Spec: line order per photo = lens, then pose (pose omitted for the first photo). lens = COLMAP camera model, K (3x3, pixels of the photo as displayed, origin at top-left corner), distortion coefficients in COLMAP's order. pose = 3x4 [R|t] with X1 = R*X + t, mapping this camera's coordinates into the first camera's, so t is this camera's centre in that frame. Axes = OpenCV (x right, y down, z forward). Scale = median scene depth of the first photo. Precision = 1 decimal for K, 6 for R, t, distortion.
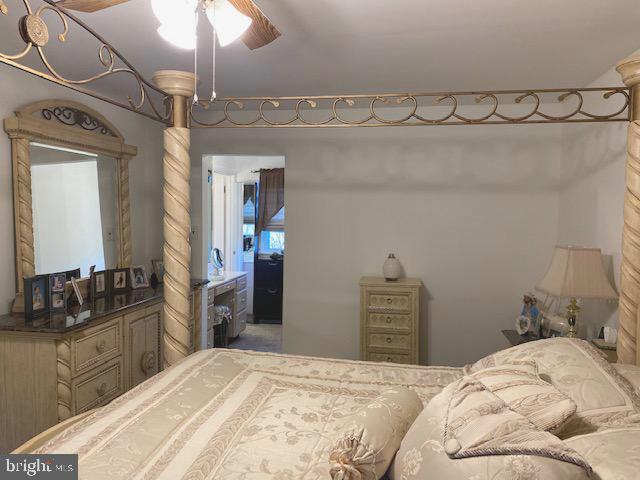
lens RADIAL K [[488.8, 0, 320.4], [0, 488.8, 239.3], [0, 0, 1]] dist [0.056664, -0.070105]
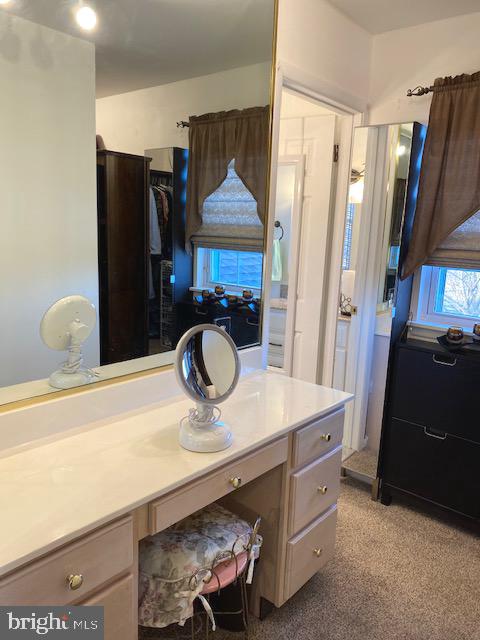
lens RADIAL K [[488.8, 0, 242.2], [0, 488.8, 319.1], [0, 0, 1]] dist [0.056664, -0.070105]
pose [[0.862656, 0.117323, -0.491996, -0.051326], [-0.051930, 0.988129, 0.144580, -0.024060], [0.503118, -0.099173, 0.858509, 0.622762]]
